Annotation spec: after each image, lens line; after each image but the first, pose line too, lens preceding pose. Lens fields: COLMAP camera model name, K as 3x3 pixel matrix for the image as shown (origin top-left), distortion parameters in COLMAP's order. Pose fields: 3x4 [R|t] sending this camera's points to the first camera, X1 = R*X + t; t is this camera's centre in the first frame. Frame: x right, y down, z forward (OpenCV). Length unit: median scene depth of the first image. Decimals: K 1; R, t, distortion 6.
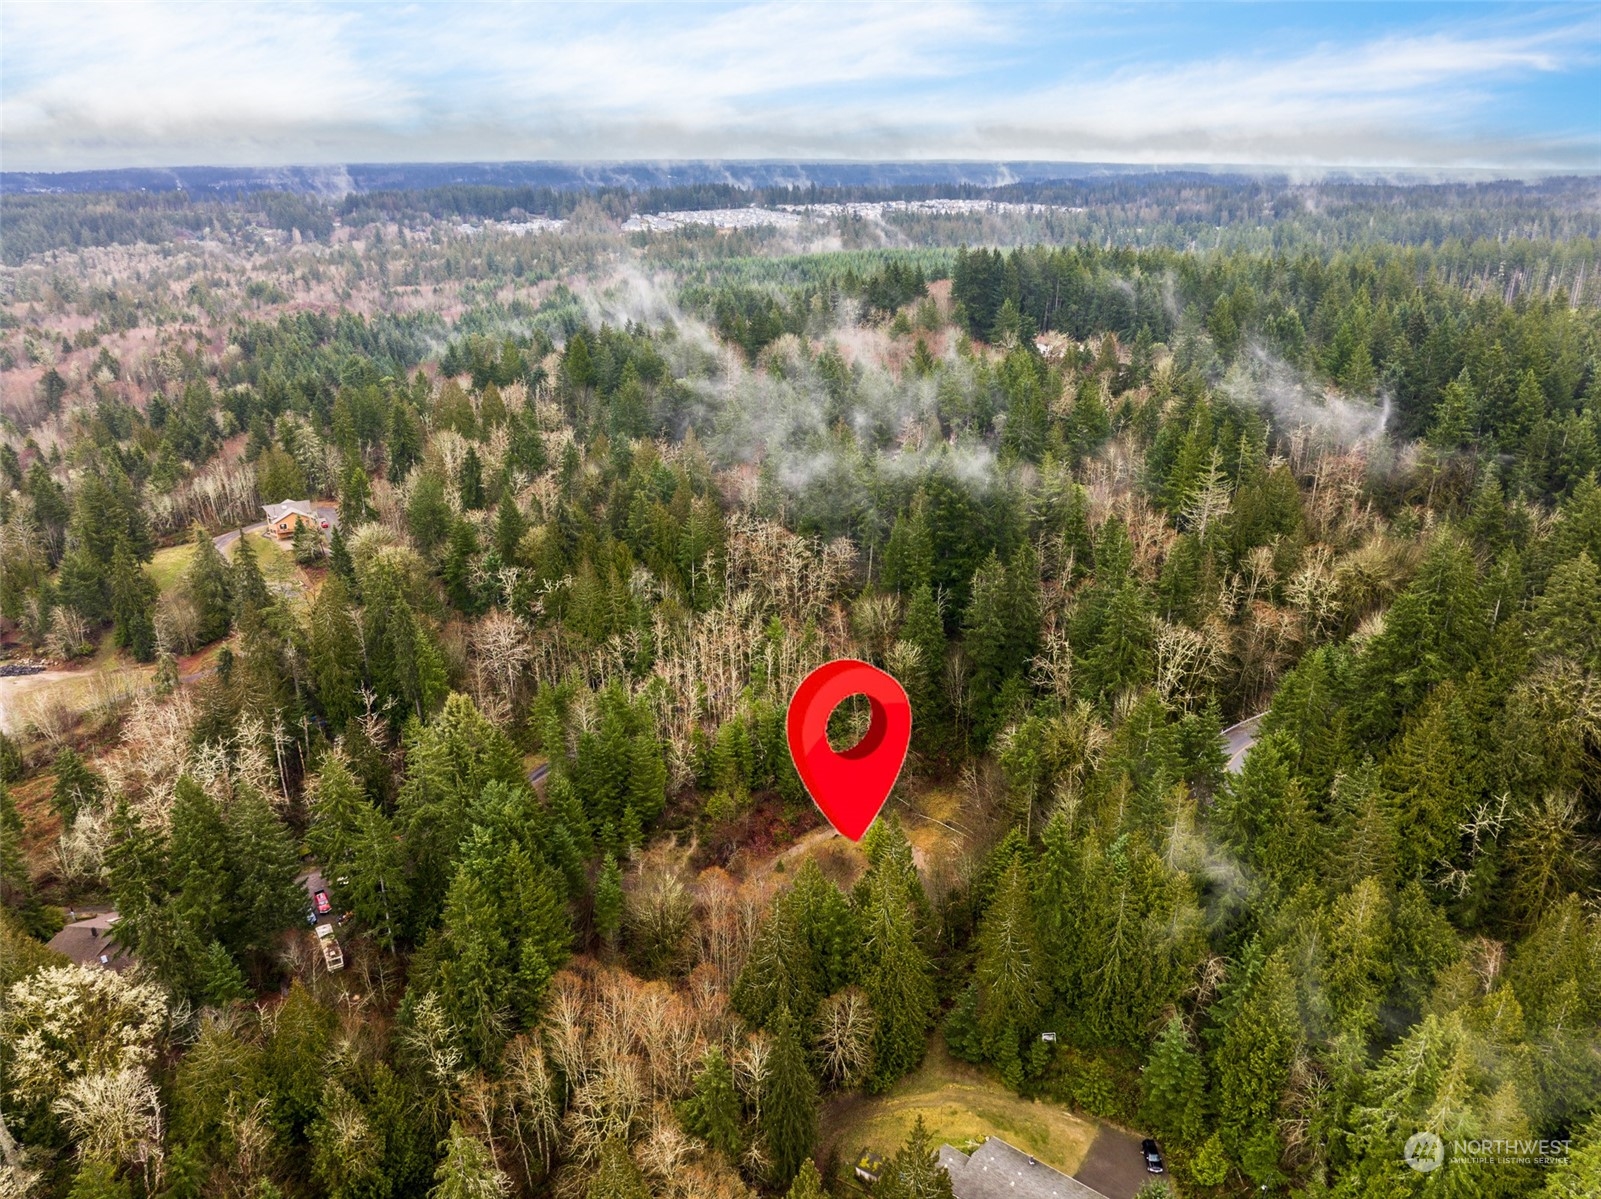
lens RADIAL K [[1130.5, 0, 798.8], [0, 1130.5, 600.5], [0, 0, 1]] dist [-0.030115, -0.002271]
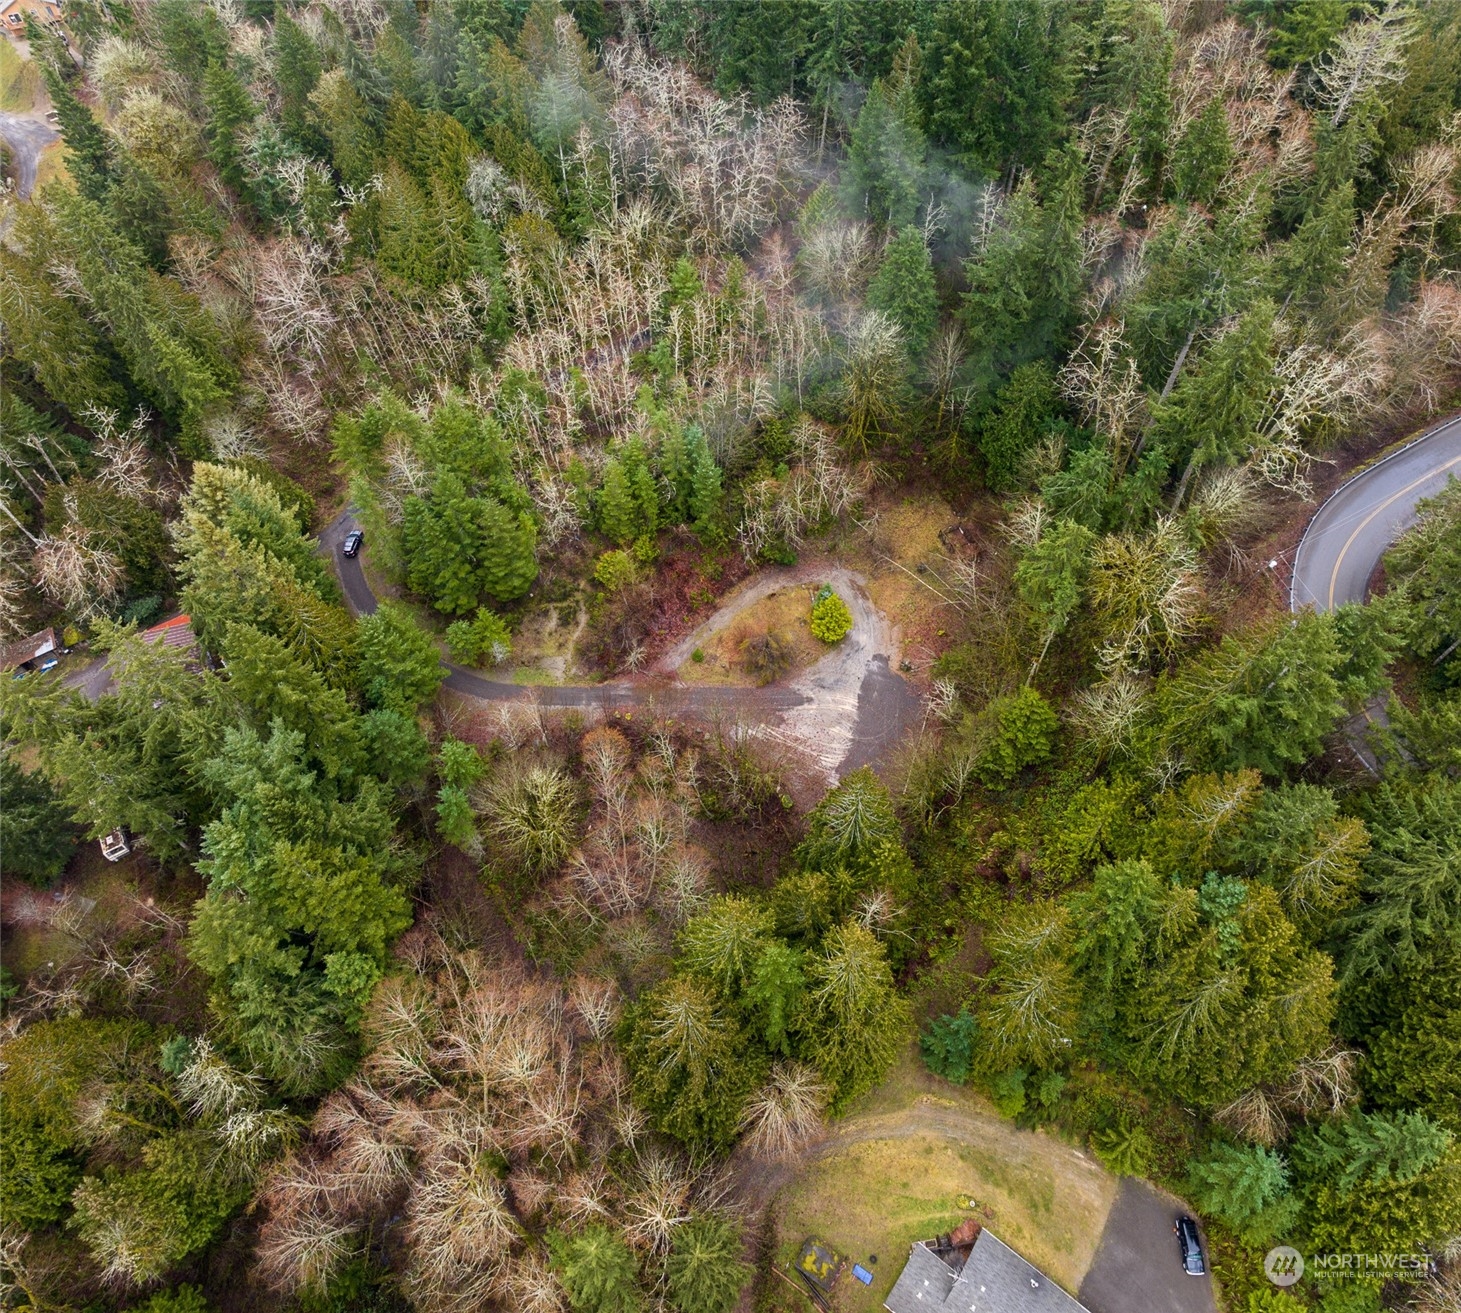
lens RADIAL K [[1110.4, 0, 726.5], [0, 1110.4, 654.2], [0, 0, 1]] dist [-0.033482, -0.015748]
pose [[0.999890, -0.012399, -0.008199, 0.007527], [0.014854, 0.853752, 0.520468, -0.133038], [0.000547, -0.520532, 0.853842, 0.331653]]
